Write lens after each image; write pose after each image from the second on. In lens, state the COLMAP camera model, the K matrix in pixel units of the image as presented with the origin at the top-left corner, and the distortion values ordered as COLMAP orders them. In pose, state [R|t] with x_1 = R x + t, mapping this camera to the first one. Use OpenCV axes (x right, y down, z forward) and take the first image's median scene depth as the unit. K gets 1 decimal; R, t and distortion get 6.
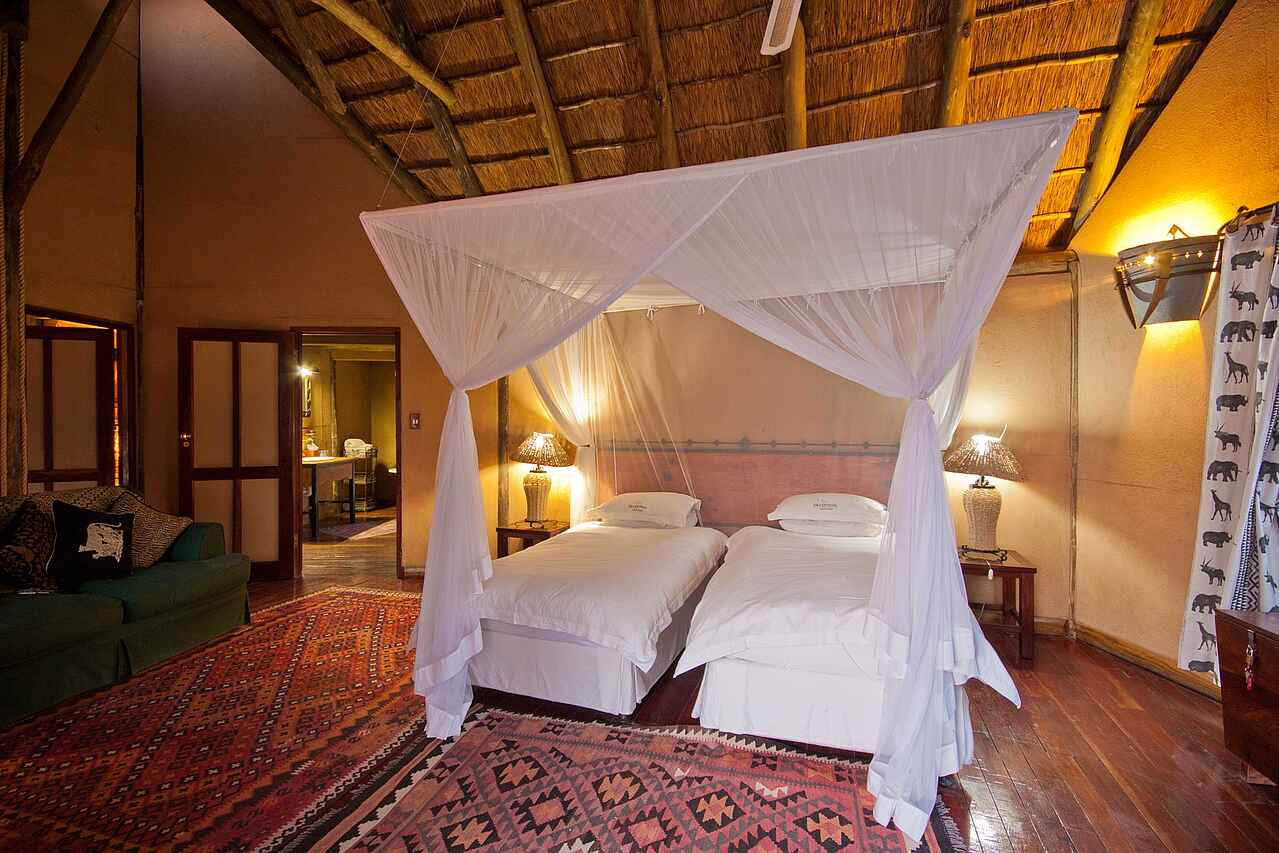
lens RADIAL K [[600.0, 0, 637.9], [0, 600.0, 426.4], [0, 0, 1]] dist [-0.004148, -0.001225]
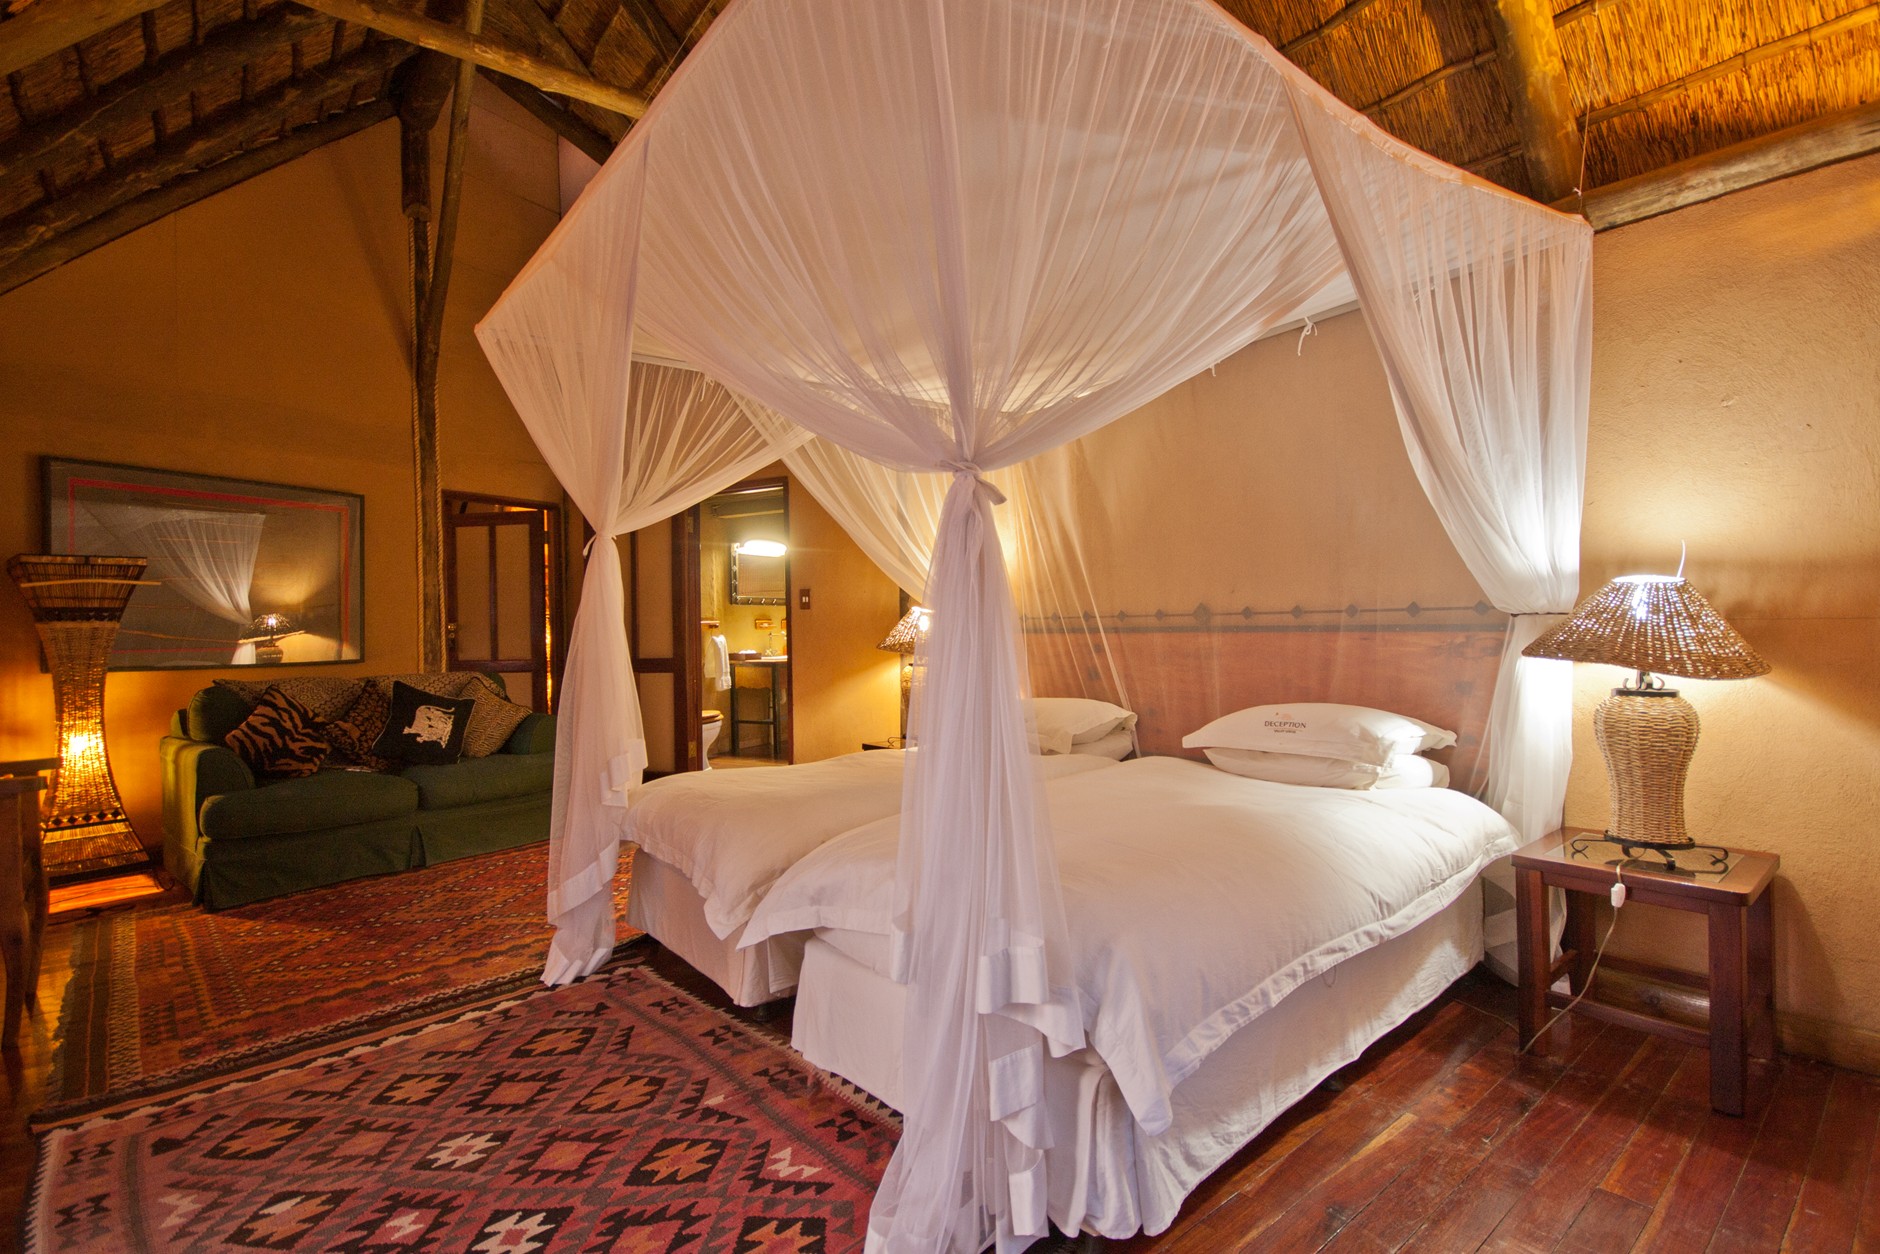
lens RADIAL K [[881.9, 0, 947.3], [0, 881.9, 627.0], [0, 0, 1]] dist [-0.004148, -0.001225]
pose [[0.852809, -0.016651, -0.521957, 0.600407], [0.013920, 0.999861, -0.009154, 0.065467], [0.522037, 0.000541, 0.852923, 0.252252]]
